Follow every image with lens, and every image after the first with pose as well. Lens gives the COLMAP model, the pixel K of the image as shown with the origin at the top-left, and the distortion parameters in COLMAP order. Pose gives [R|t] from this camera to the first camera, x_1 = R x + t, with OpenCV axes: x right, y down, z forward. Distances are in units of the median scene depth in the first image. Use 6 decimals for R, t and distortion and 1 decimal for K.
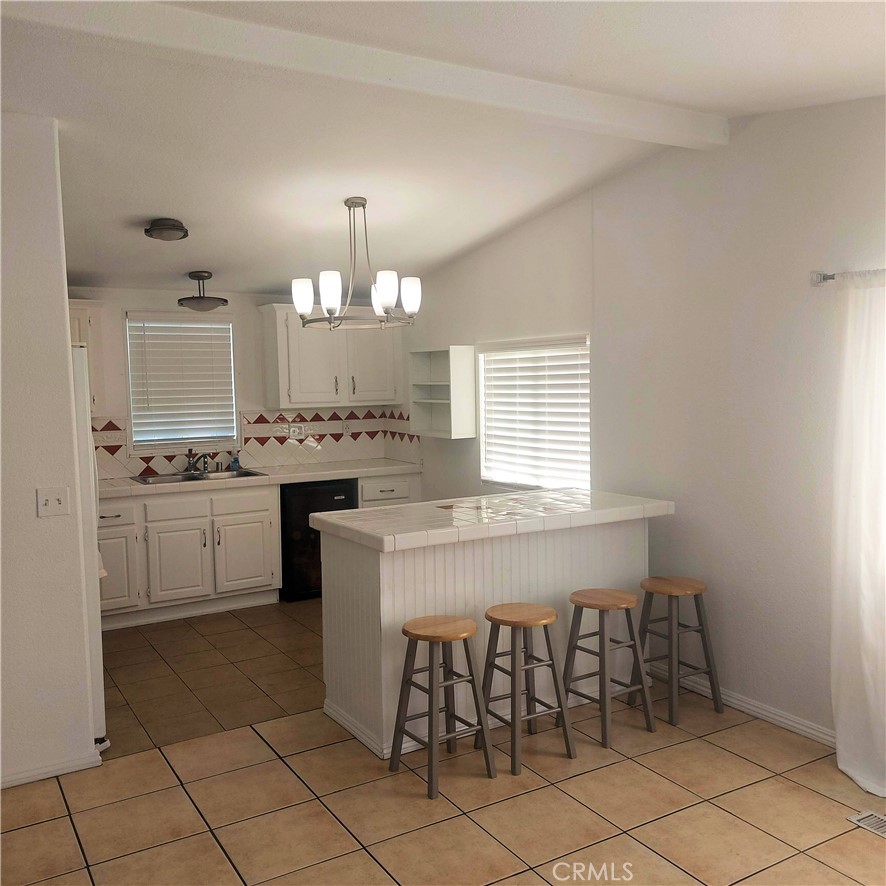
lens RADIAL K [[848.7, 0, 443.0], [0, 848.7, 443.0], [0, 0, 1]] dist [0.002587, -0.000055]
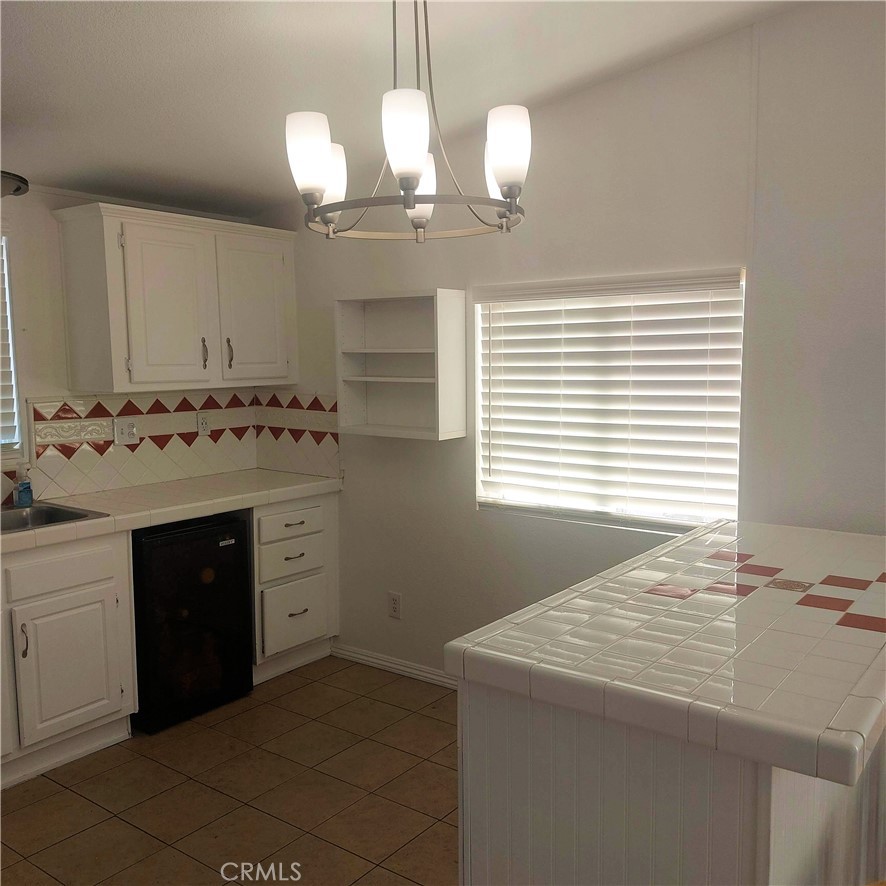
lens RADIAL K [[846.8, 0, 444.1], [0, 846.8, 451.7], [0, 0, 1]] dist [0.076357, -0.194126]
pose [[0.926305, -0.034561, 0.375185, -0.211706], [0.021109, 0.998980, 0.039908, -0.020656], [-0.376182, -0.029047, 0.926090, 0.411612]]
